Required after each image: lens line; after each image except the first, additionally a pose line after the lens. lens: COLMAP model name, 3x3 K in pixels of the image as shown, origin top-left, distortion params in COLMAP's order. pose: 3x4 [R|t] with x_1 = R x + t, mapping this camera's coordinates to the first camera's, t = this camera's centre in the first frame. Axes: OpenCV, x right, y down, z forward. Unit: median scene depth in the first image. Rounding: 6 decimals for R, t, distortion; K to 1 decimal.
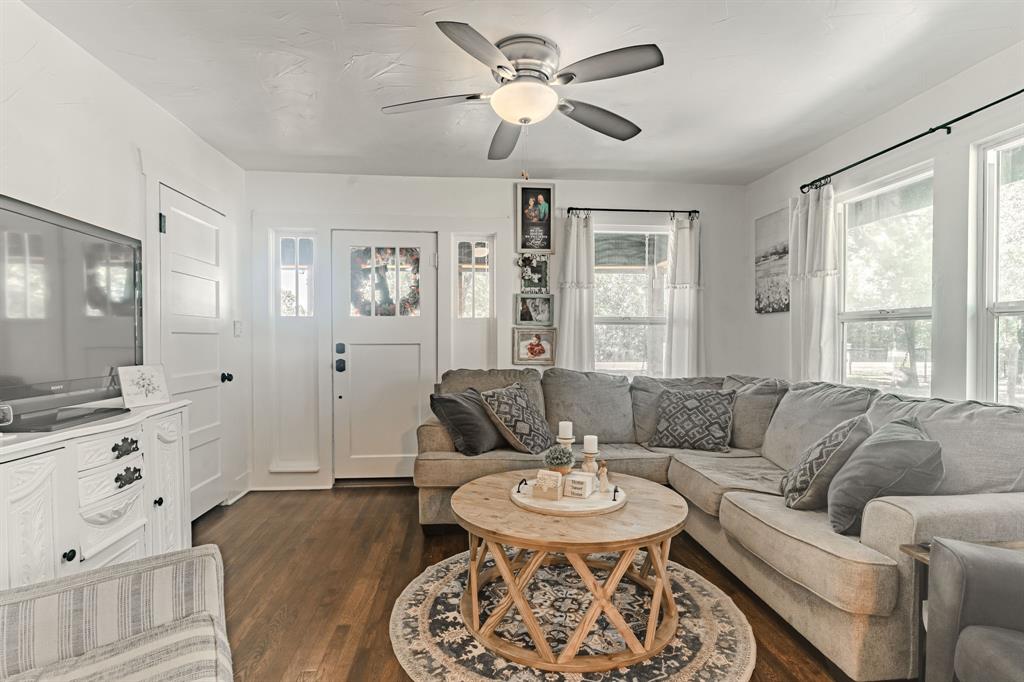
lens RADIAL K [[522.4, 0, 512.8], [0, 522.4, 344.3], [0, 0, 1]] dist [-0.002824, 0.001258]
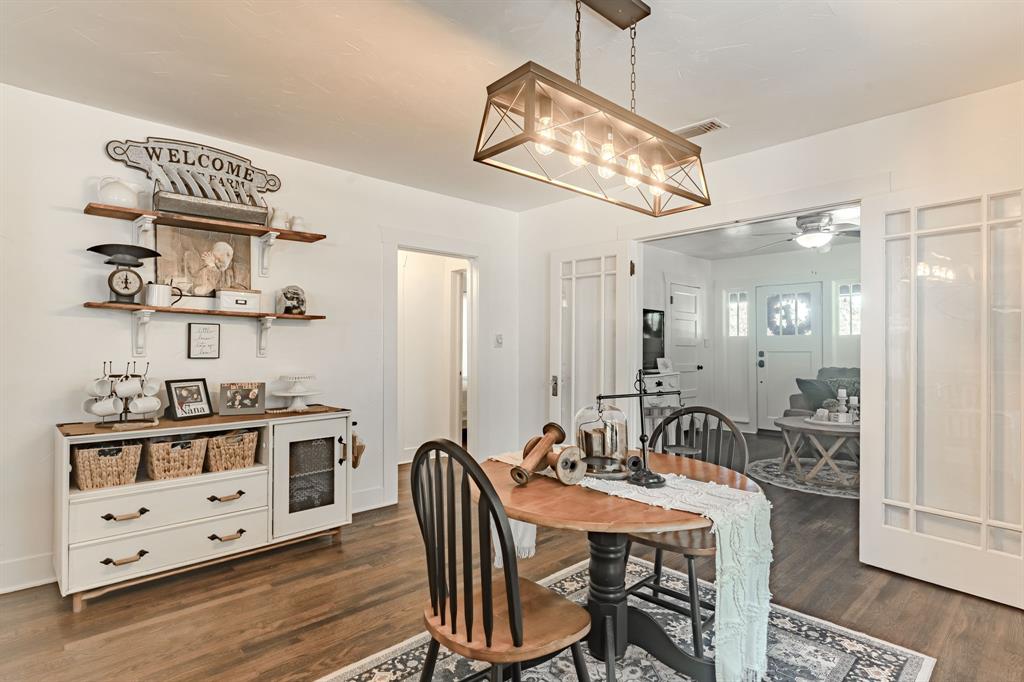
lens RADIAL K [[522.4, 0, 512.8], [0, 522.4, 344.3], [0, 0, 1]] dist [-0.002824, 0.001258]
pose [[0.616750, -0.009629, -0.787100, 0.529379], [-0.010478, 0.999736, -0.020441, 0.019414], [0.787089, 0.020854, 0.616486, -0.726957]]
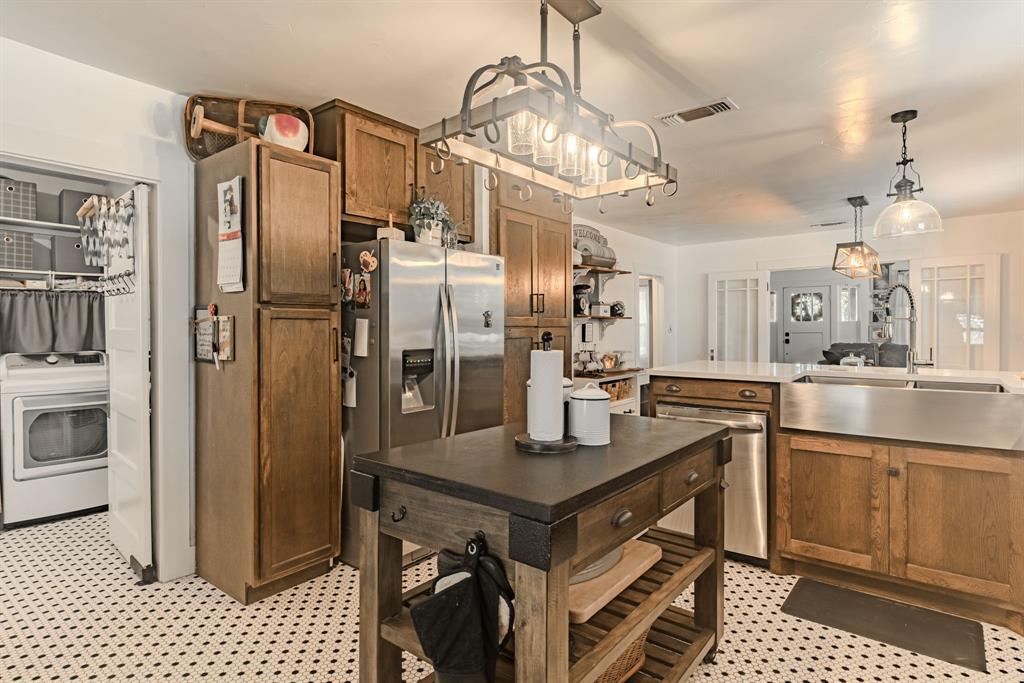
lens RADIAL K [[527.5, 0, 511.4], [0, 527.5, 336.2], [0, 0, 1]] dist [-0.005033, -0.000563]
pose [[0.717053, 0.000743, -0.697019, 0.491253], [0.000559, 0.999998, 0.001642, 0.011666], [0.697019, -0.001567, 0.717051, -1.761343]]
